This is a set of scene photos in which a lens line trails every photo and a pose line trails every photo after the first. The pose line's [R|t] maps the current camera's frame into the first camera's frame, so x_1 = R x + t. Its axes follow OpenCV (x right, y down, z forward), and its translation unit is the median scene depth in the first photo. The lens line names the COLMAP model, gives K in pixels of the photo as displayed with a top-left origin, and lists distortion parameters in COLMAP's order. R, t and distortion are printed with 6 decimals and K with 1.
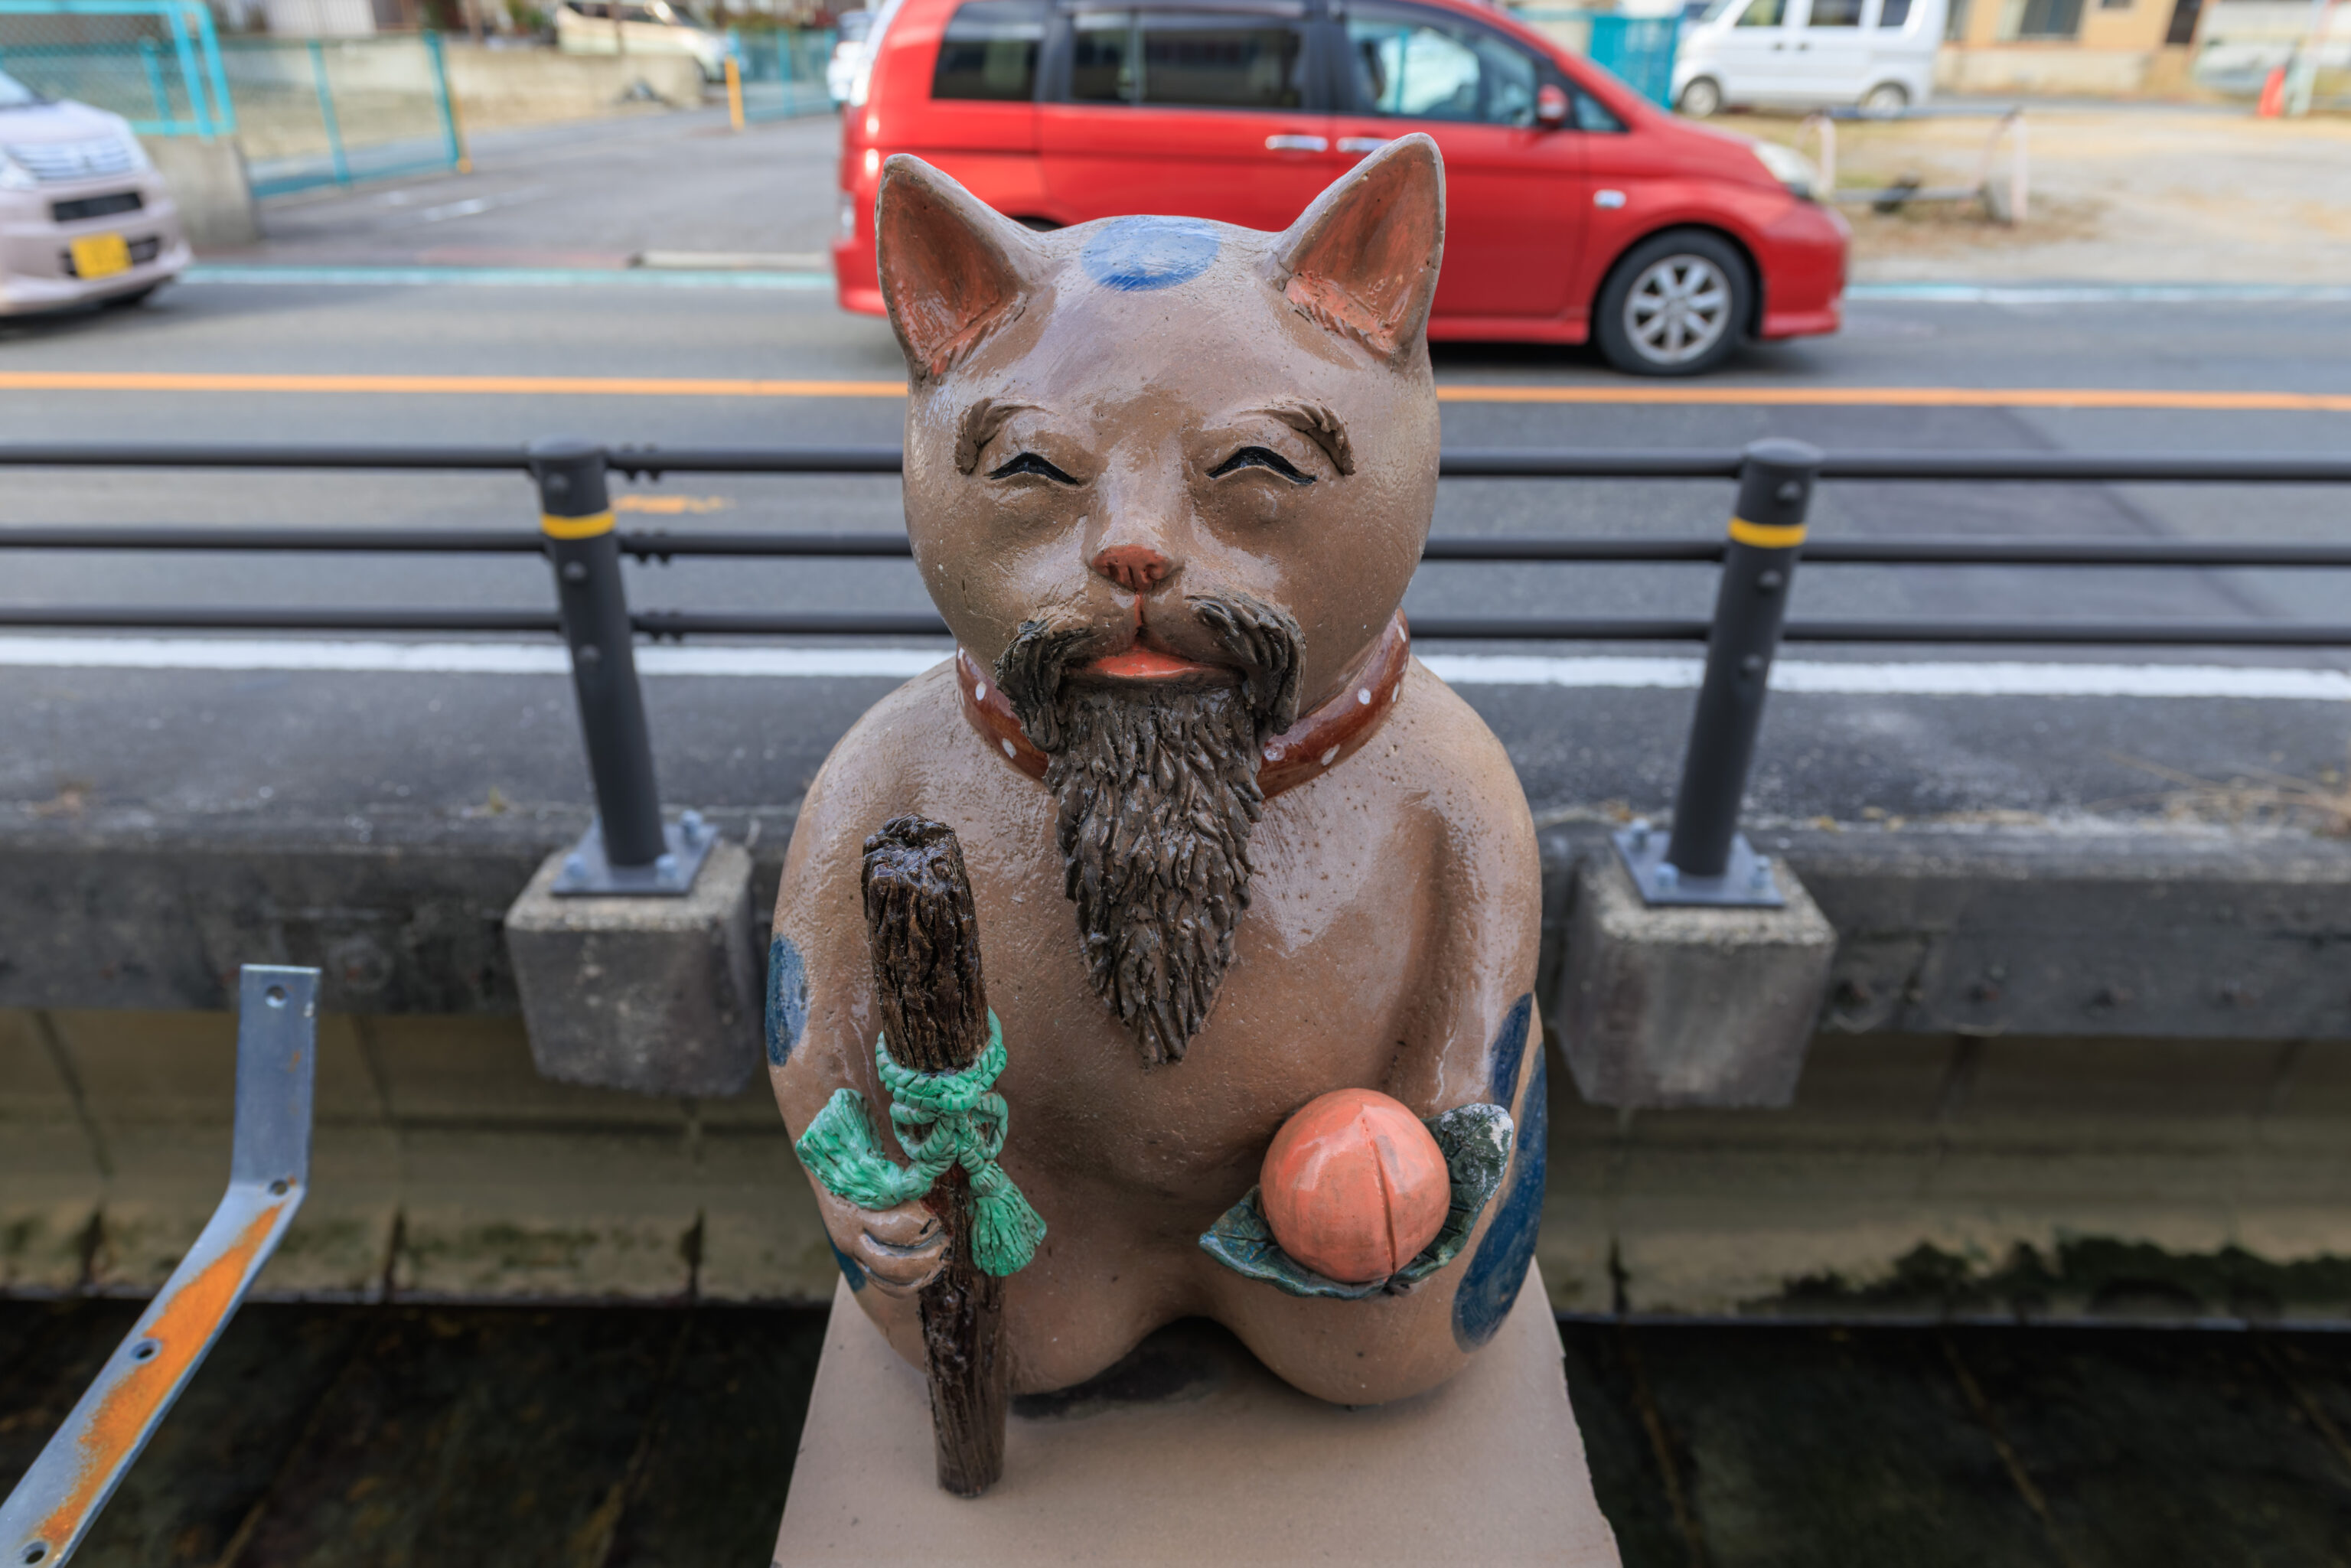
lens RADIAL K [[1482.1, 0, 1175.5], [0, 1482.1, 784.0], [0, 0, 1]] dist [-0.003463, 0.000410]
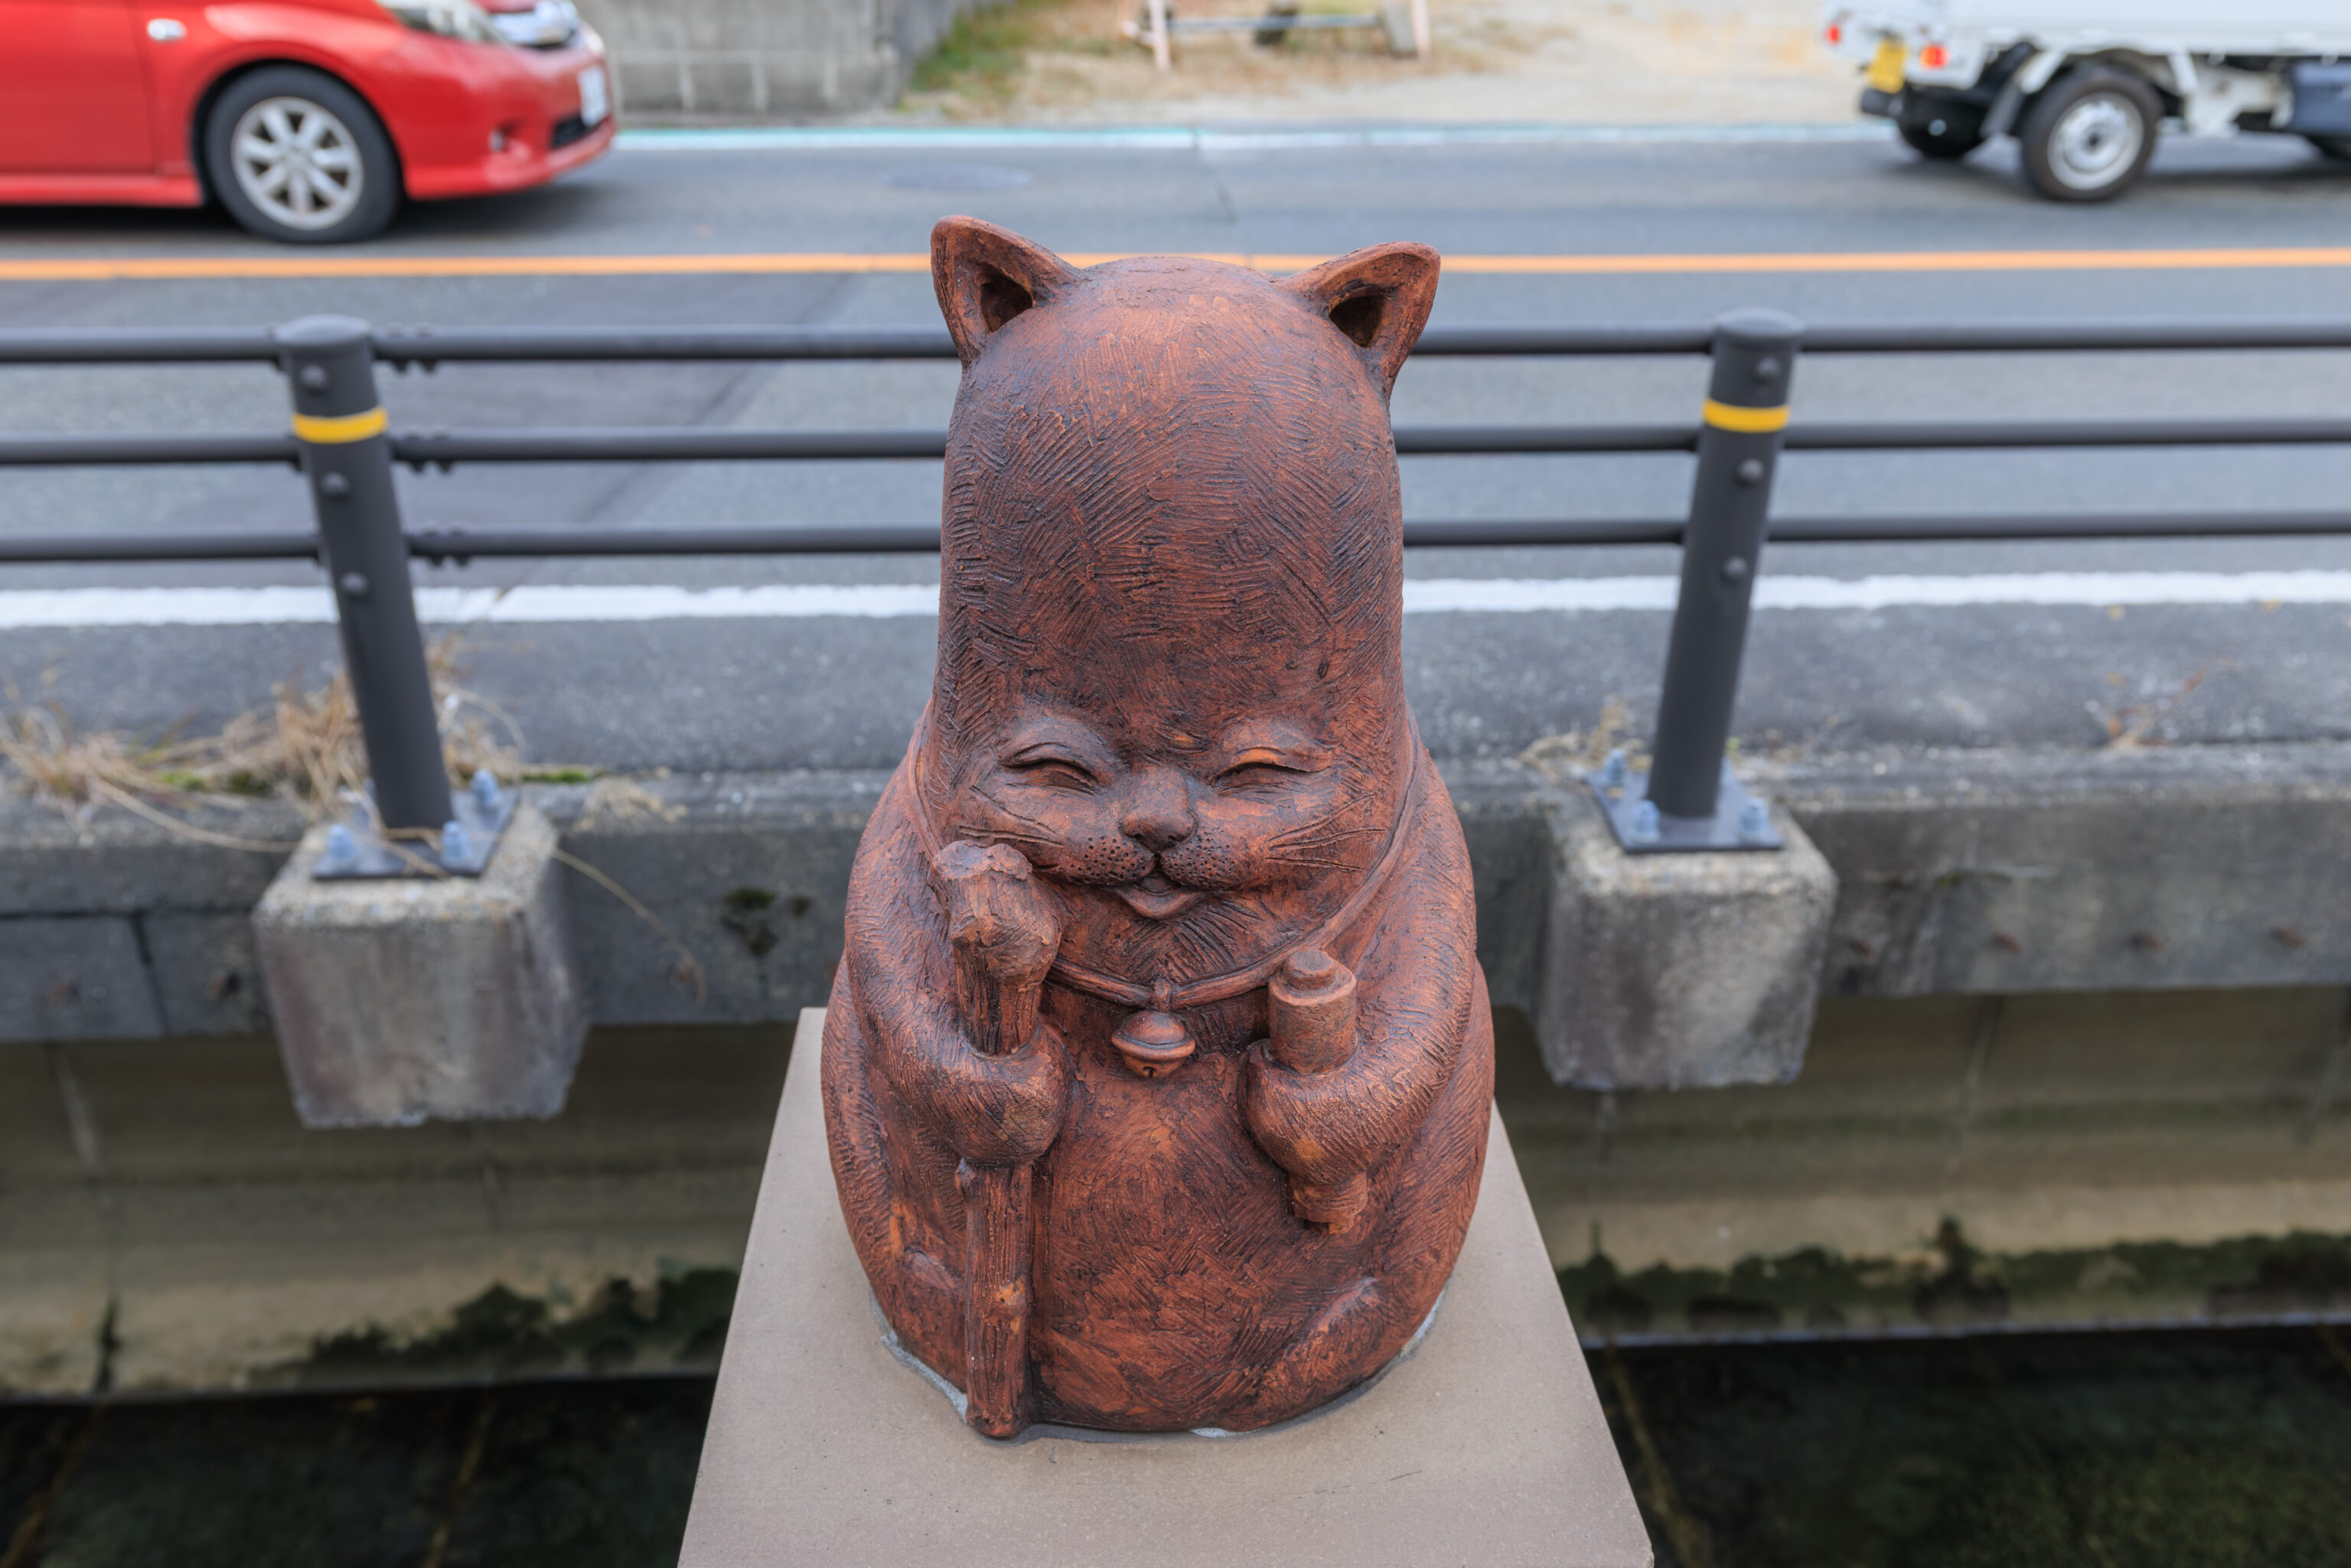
lens RADIAL K [[1746.4, 0, 1265.1], [0, 1746.4, 688.2], [0, 0, 1]] dist [0.003722, 0.004216]
pose [[0.998087, -0.023774, 0.057074, 0.122834], [0.024834, 0.999531, -0.017940, 0.000888], [-0.056621, 0.019323, 0.998209, 0.000098]]
